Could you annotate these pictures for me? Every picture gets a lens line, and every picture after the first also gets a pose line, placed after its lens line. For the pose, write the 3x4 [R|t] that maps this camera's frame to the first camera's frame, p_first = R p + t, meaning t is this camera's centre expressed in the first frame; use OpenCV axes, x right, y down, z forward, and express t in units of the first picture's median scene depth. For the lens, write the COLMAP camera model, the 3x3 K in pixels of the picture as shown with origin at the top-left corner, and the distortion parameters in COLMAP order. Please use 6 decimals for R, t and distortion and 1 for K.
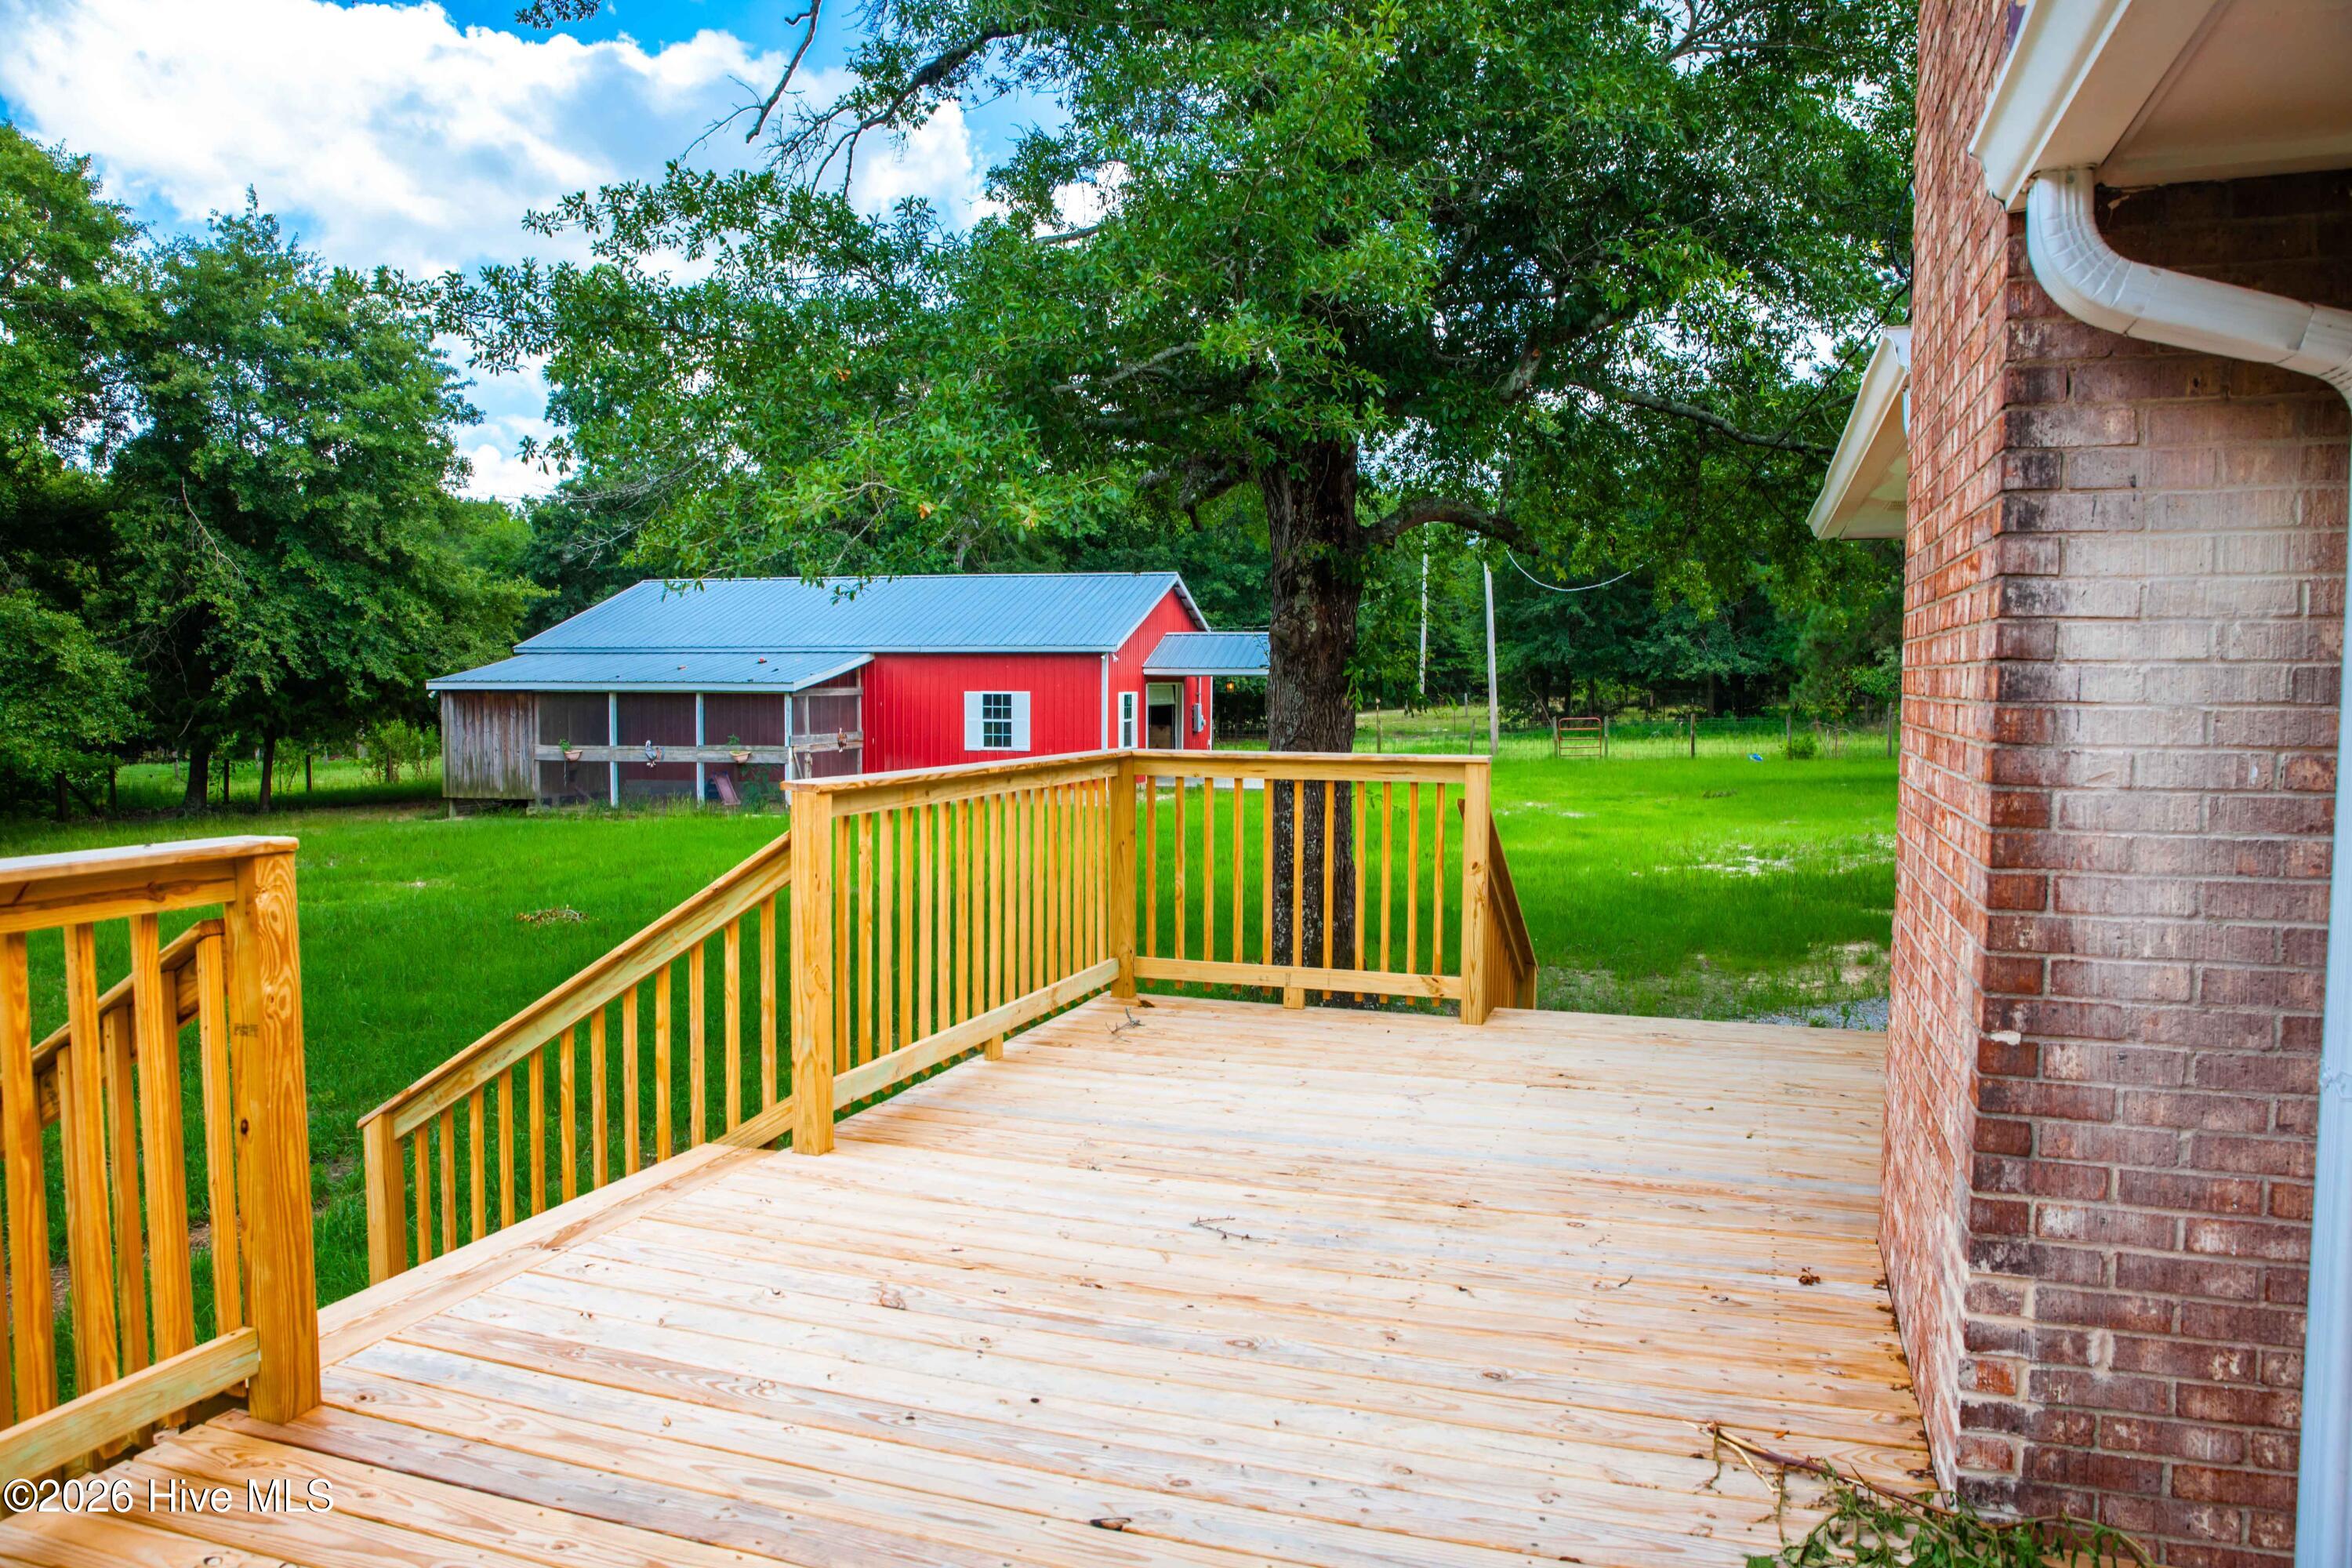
lens RADIAL K [[1585.1, 0, 1176.0], [0, 1585.1, 784.0], [0, 0, 1]] dist [-0.075704, 0.001494]
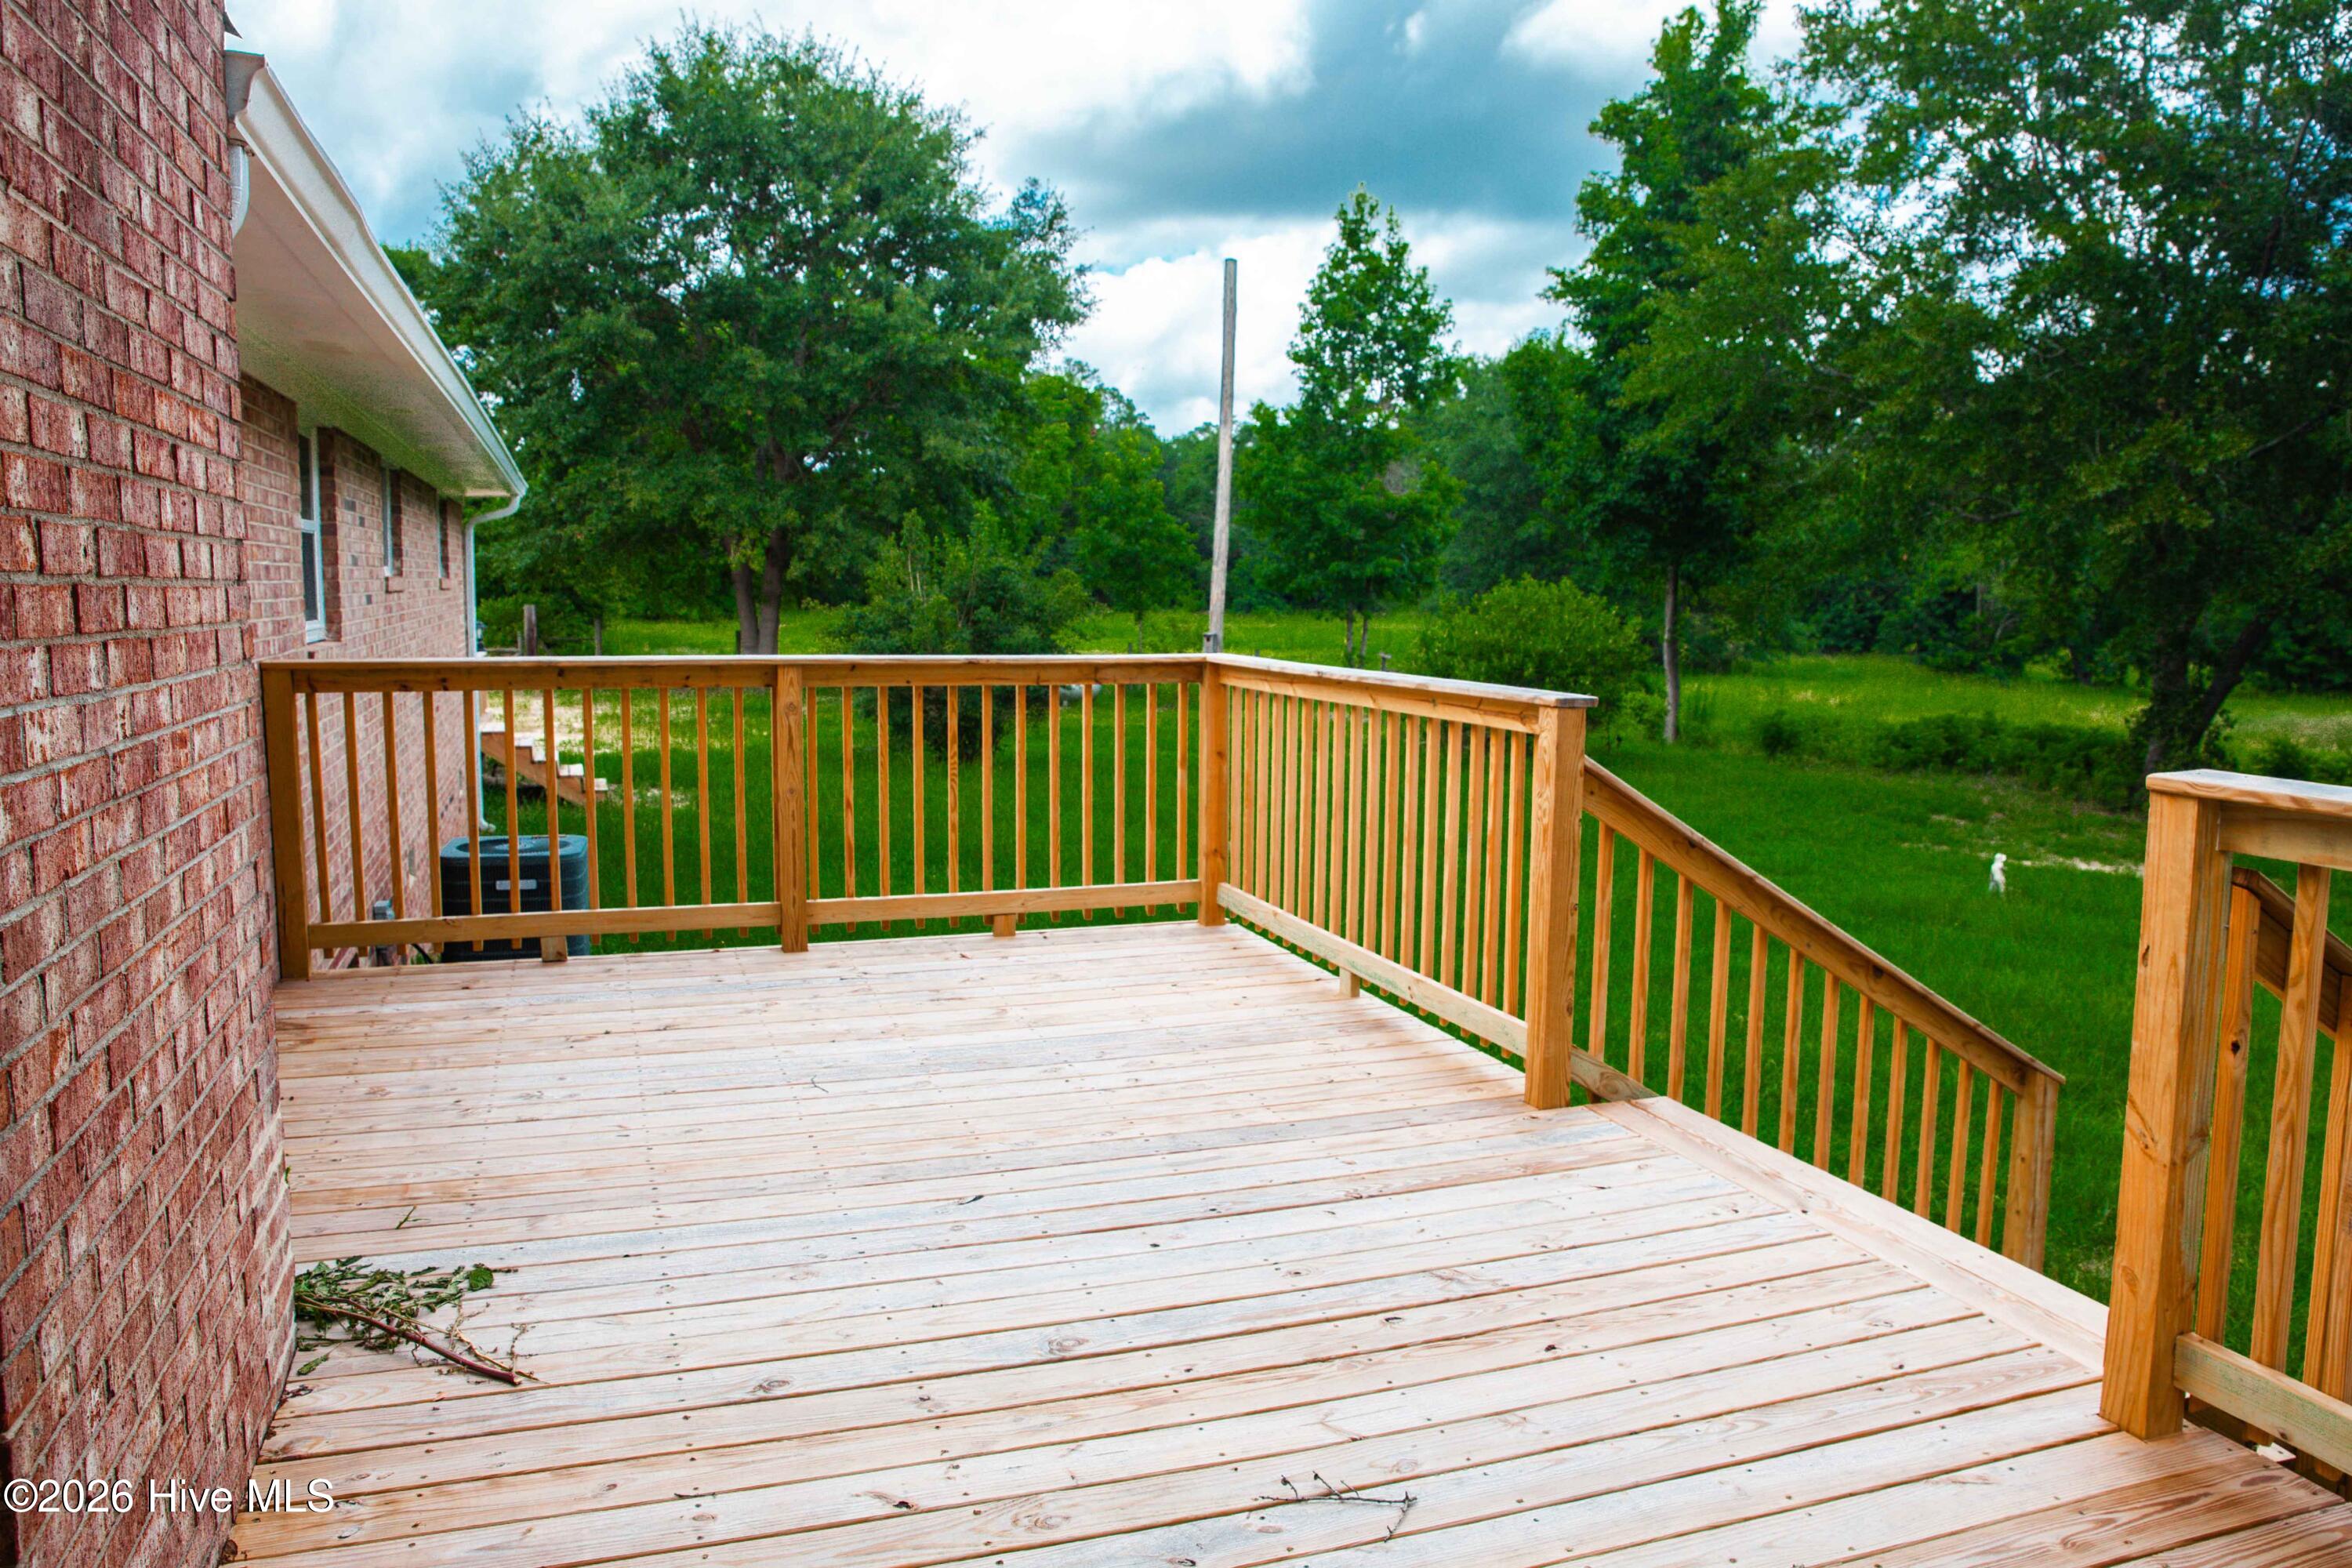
lens RADIAL K [[1617.5, 0, 1167.7], [0, 1617.5, 754.8], [0, 0, 1]] dist [-0.106934, 0.067471]
pose [[-0.782262, 0.047026, -0.621172, 0.686032], [-0.048456, 0.989532, 0.135935, -0.110186], [0.621063, 0.136436, -0.771794, 2.159076]]
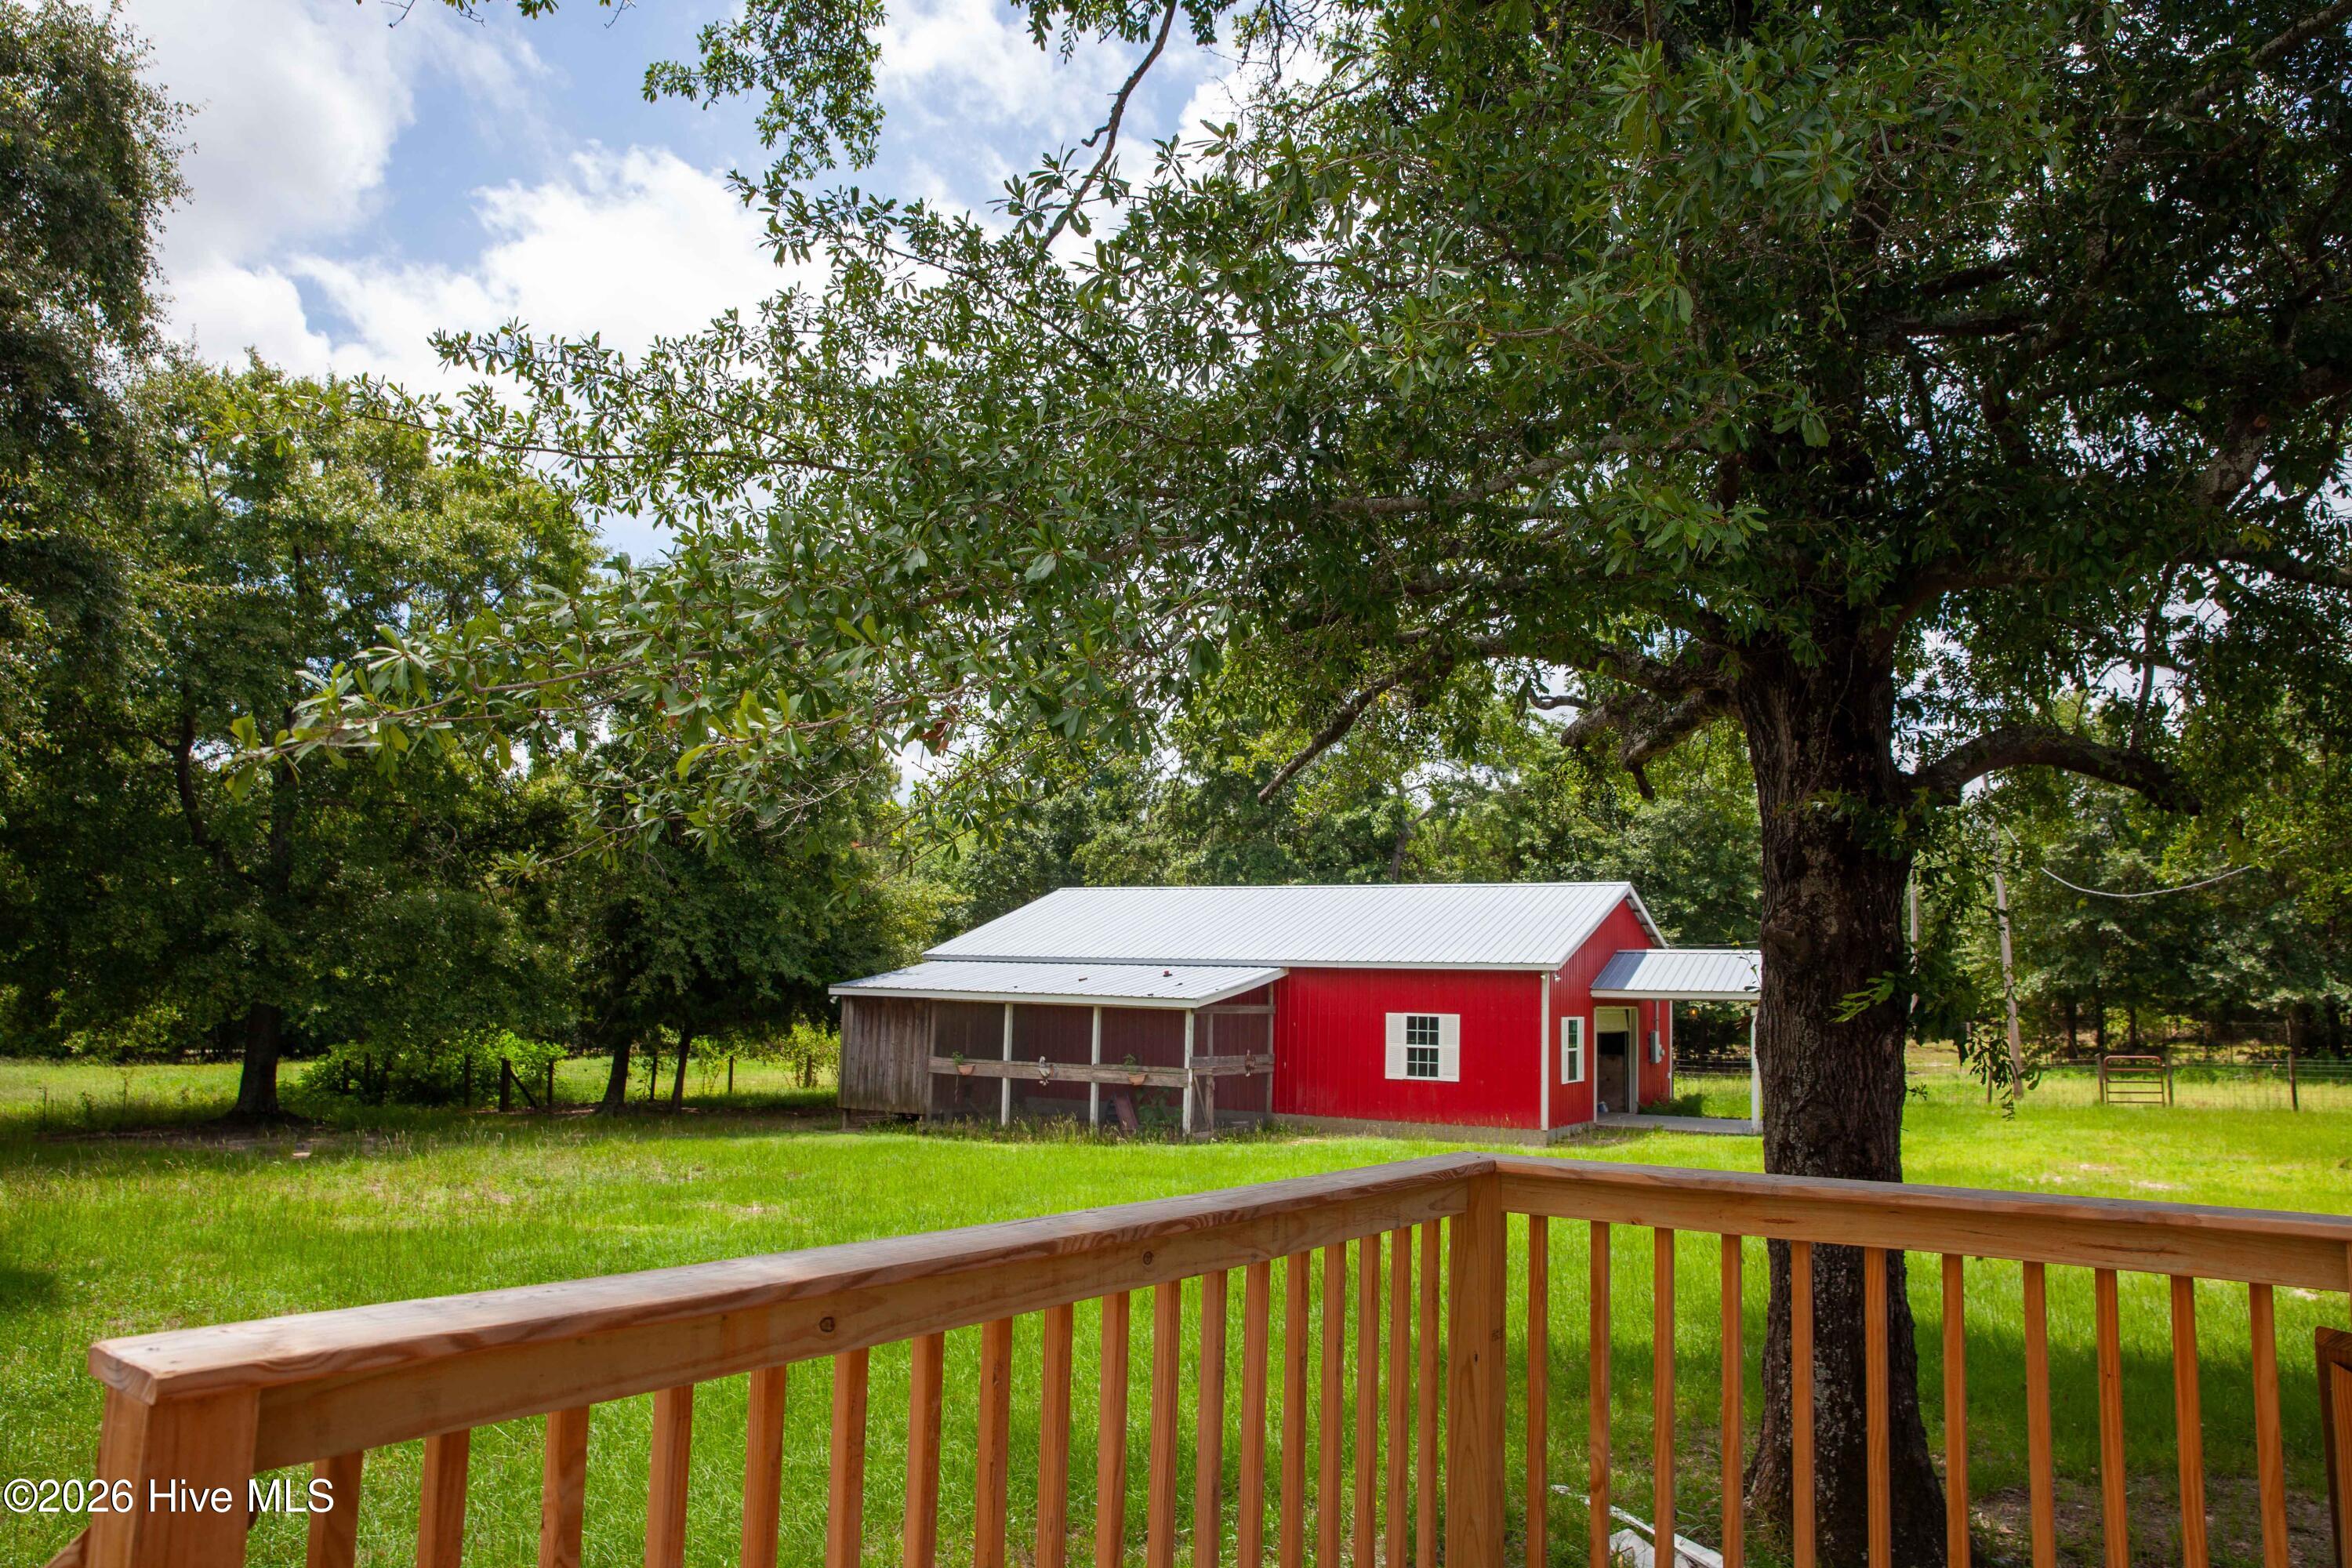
lens RADIAL K [[1585.1, 0, 1176.0], [0, 1585.1, 784.0], [0, 0, 1]] dist [-0.075704, 0.001494]
pose [[0.960723, -0.013654, -0.277173, 0.002408], [-0.041179, 0.980717, -0.191045, -0.009901], [0.274437, 0.194955, 0.941635, 0.099981]]
